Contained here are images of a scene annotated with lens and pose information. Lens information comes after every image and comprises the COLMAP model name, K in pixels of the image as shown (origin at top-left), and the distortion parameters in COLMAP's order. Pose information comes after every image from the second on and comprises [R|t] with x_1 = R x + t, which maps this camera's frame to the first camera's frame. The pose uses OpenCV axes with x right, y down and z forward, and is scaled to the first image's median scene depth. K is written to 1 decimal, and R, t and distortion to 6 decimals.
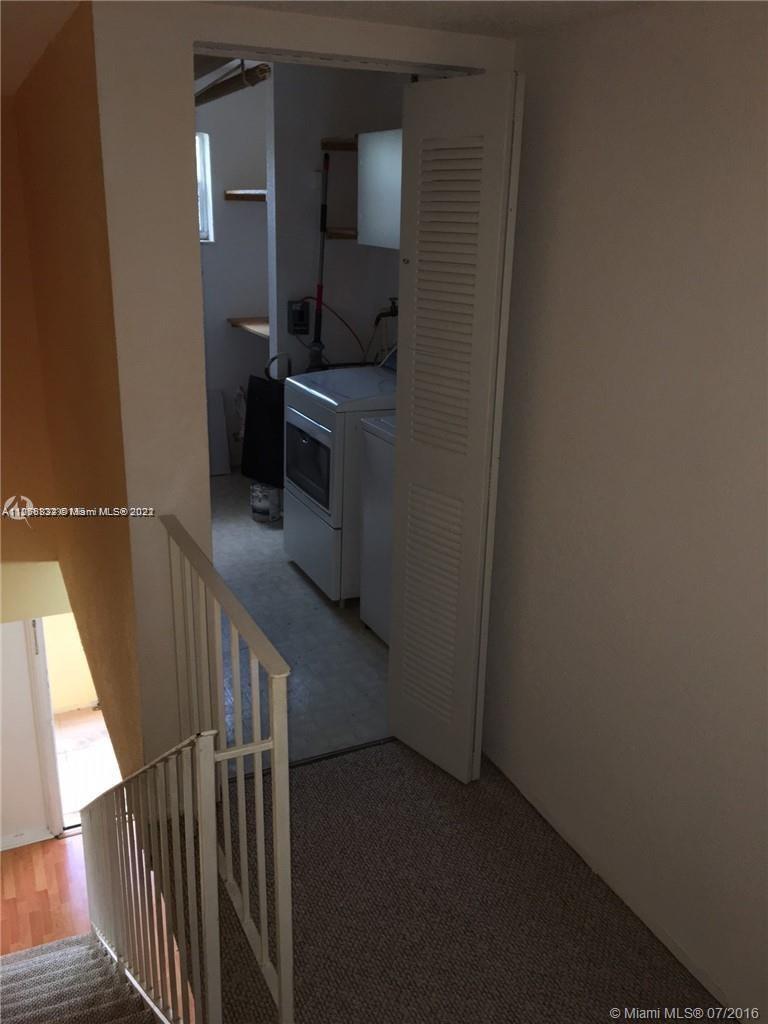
lens RADIAL K [[879.7, 0, 391.4], [0, 879.7, 514.9], [0, 0, 1]] dist [0.072239, -0.108591]
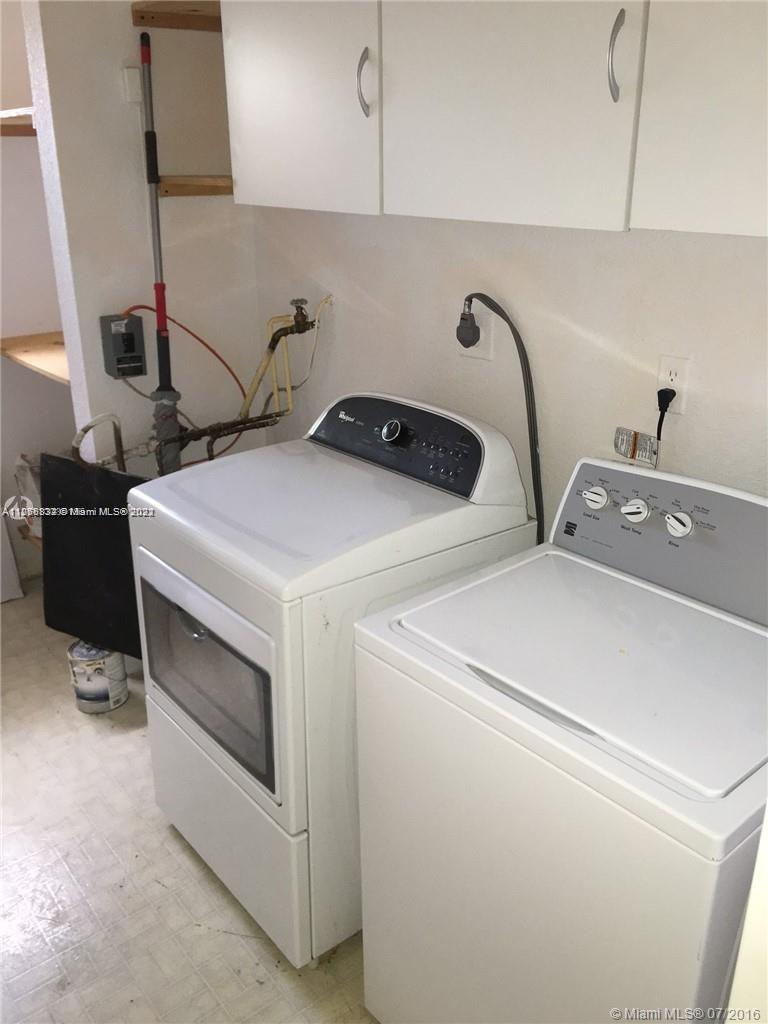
lens RADIAL K [[879.7, 0, 382.1], [0, 879.7, 509.5], [0, 0, 1]] dist [0.072239, -0.108591]
pose [[0.971587, -0.116352, 0.206109, -0.075676], [0.107747, 0.992790, 0.052532, -0.136733], [-0.210735, -0.028832, 0.977118, 0.437252]]
